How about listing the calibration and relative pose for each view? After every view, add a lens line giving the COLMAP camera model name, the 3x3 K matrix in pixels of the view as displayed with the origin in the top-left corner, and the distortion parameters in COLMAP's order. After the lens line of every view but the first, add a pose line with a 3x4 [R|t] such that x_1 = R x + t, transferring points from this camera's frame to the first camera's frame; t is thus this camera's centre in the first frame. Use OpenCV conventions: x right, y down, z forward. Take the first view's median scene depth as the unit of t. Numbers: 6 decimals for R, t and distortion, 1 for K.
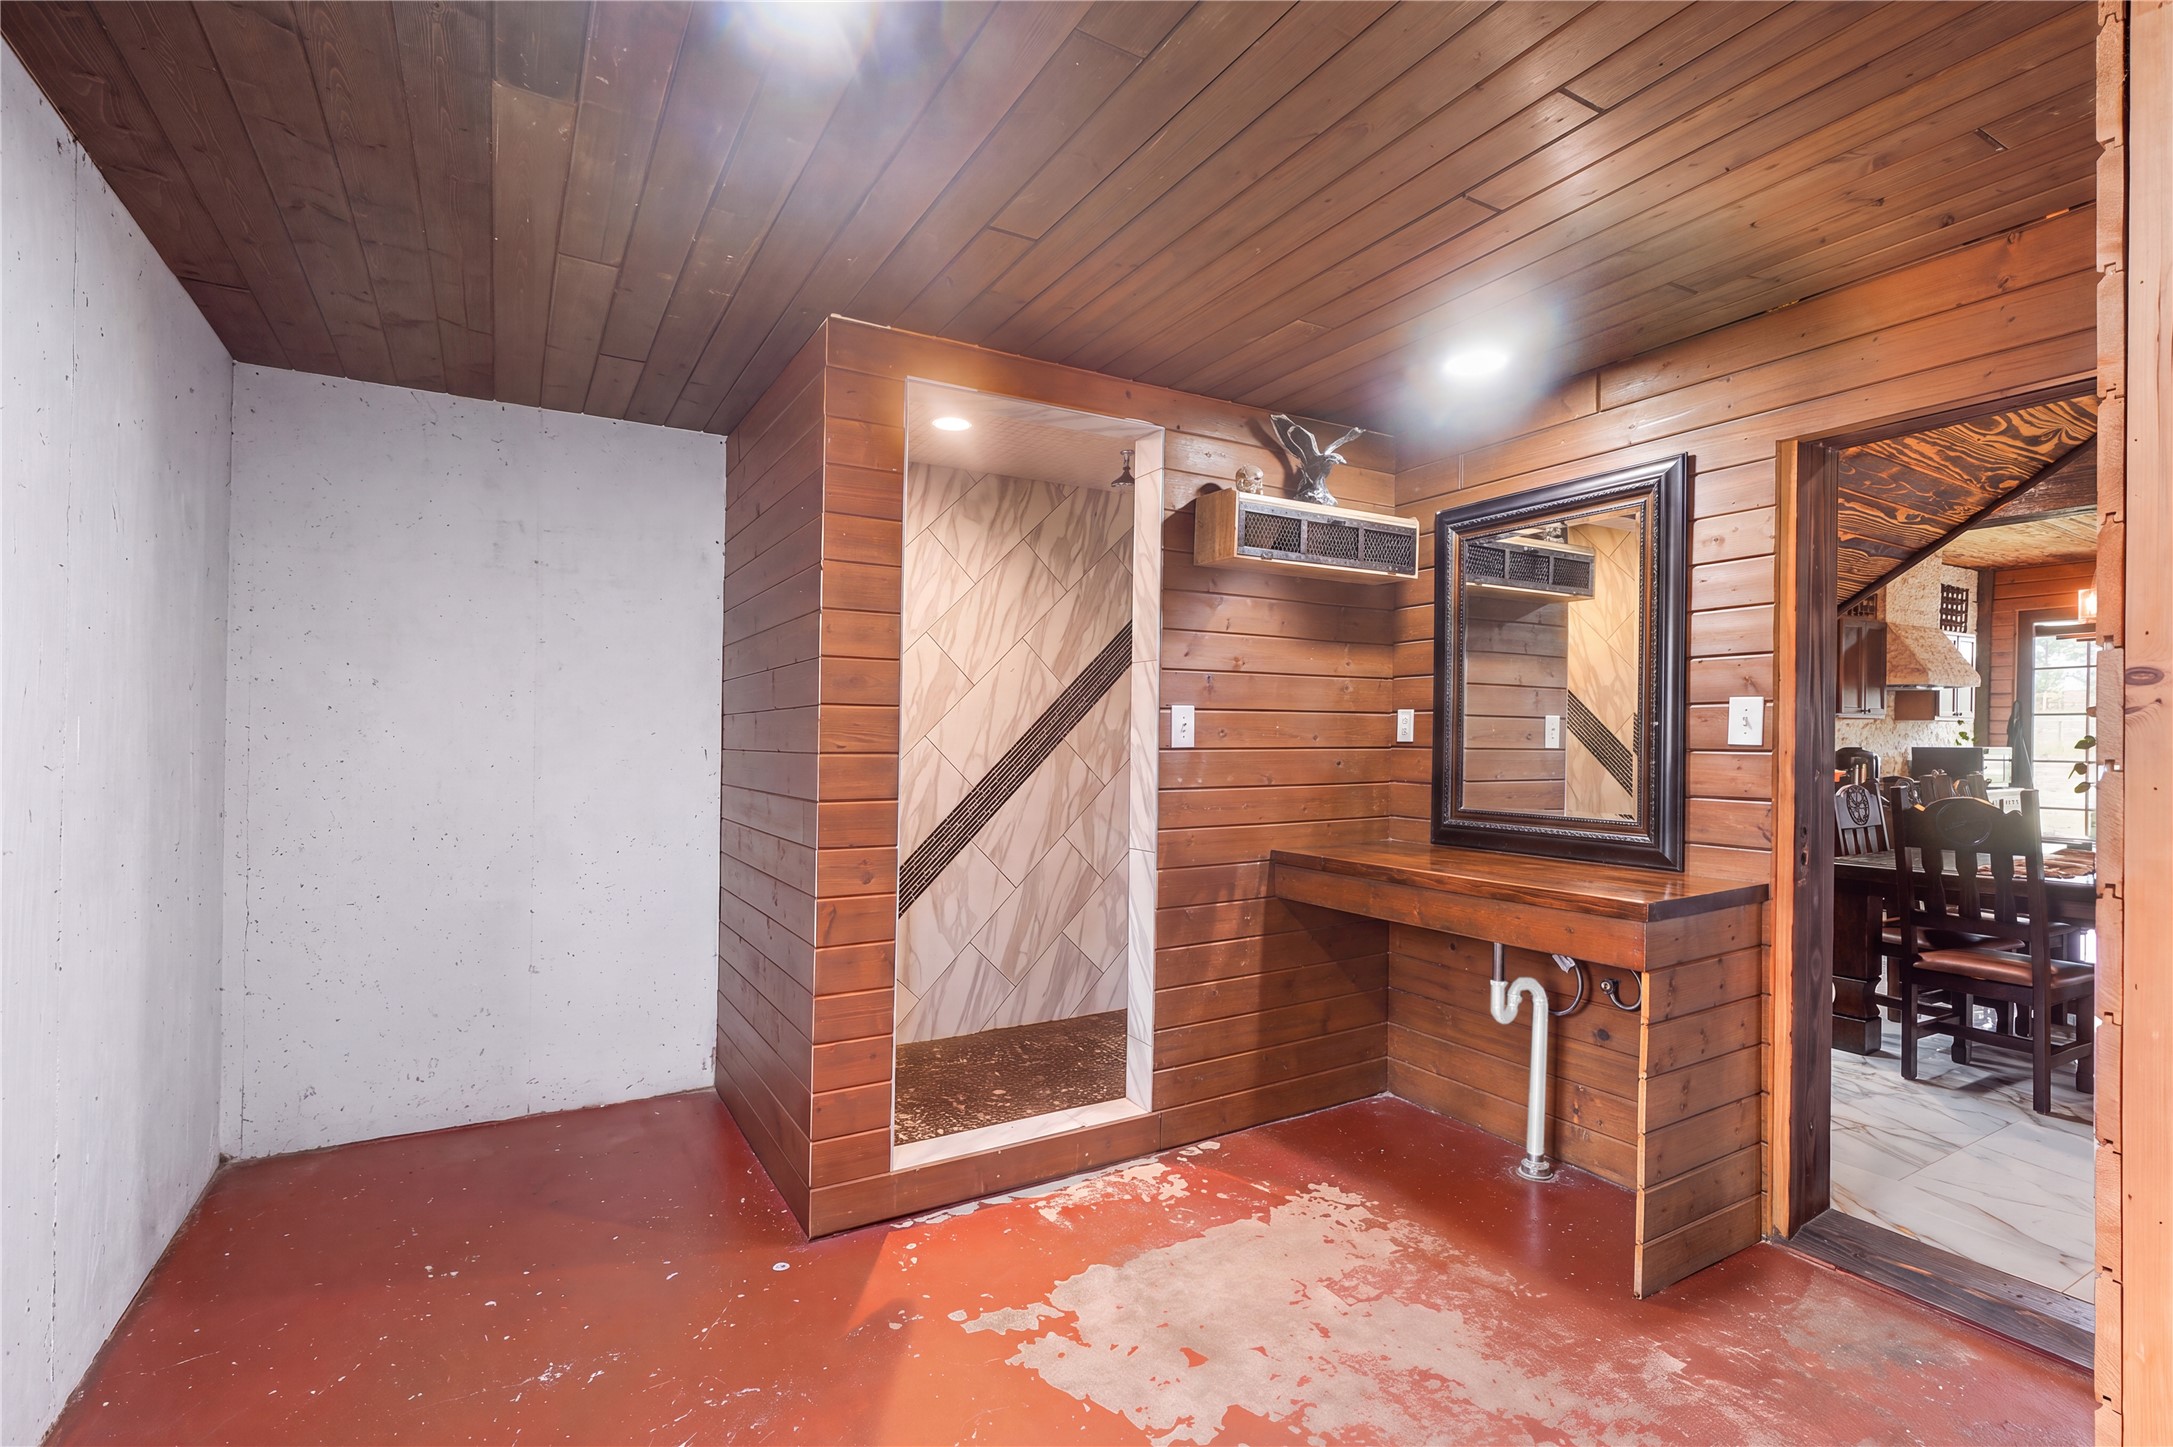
lens RADIAL K [[979.0, 0, 1098.0], [0, 979.0, 723.5], [0, 0, 1]] dist [-0.009521, 0.001074]
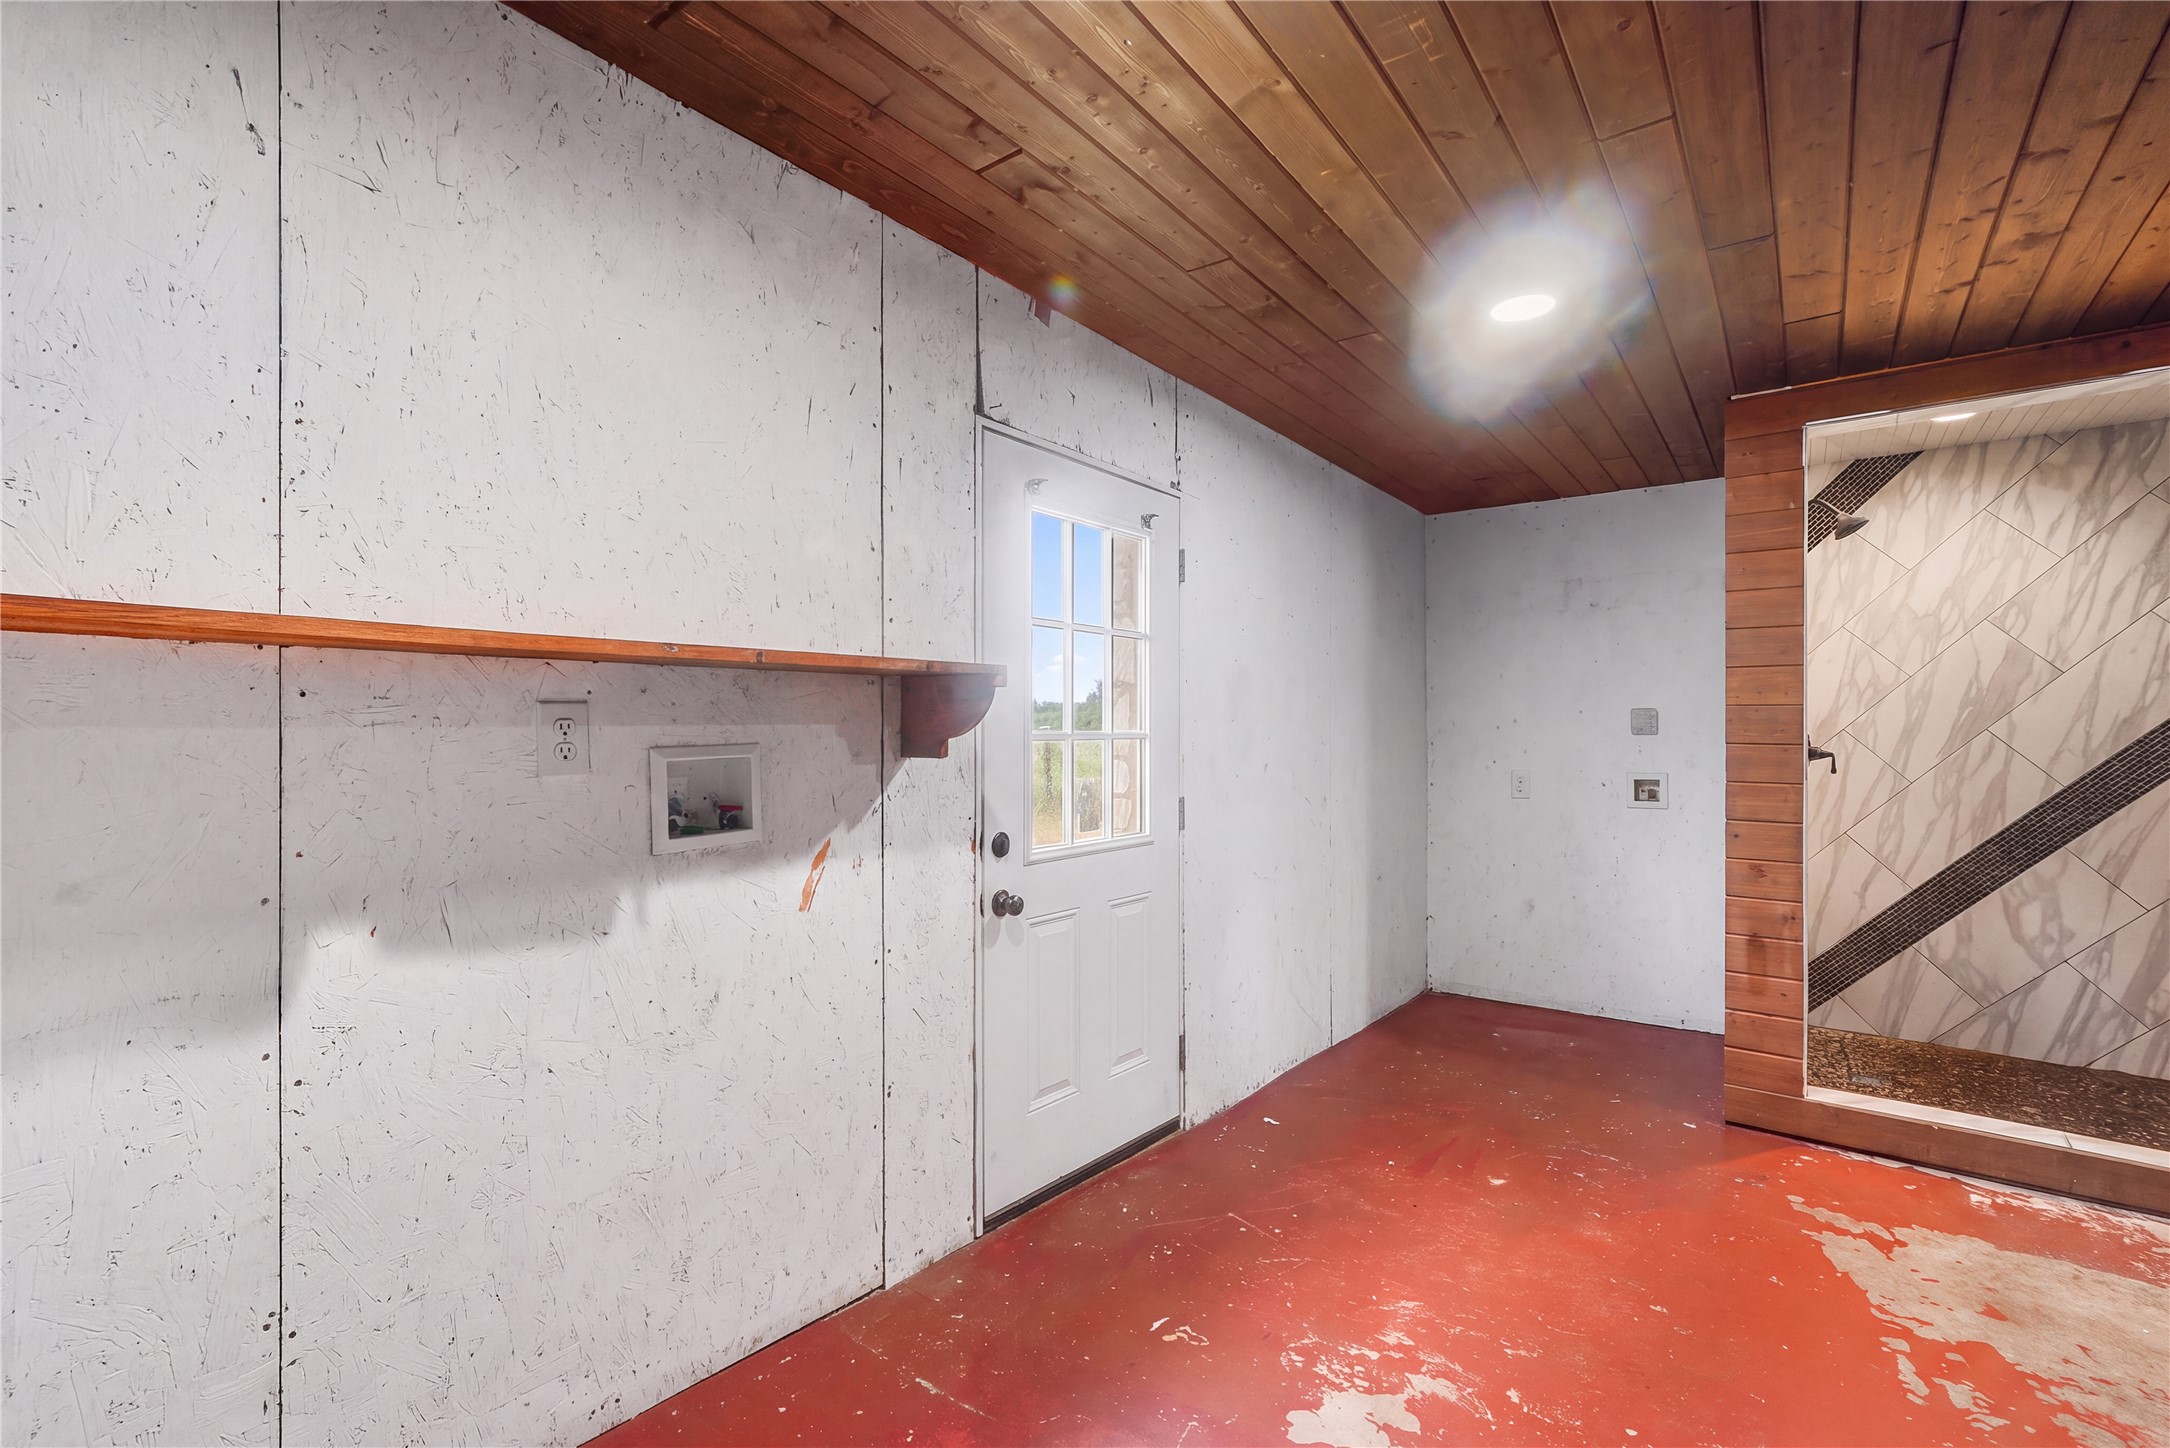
lens RADIAL K [[977.6, 0, 1084.2], [0, 977.6, 726.2], [0, 0, 1]] dist [-0.009521, 0.001074]
pose [[0.374697, -0.002919, -0.927143, 0.527789], [0.016343, 0.999860, 0.003456, -0.011767], [0.927003, -0.016447, 0.374692, -0.233874]]
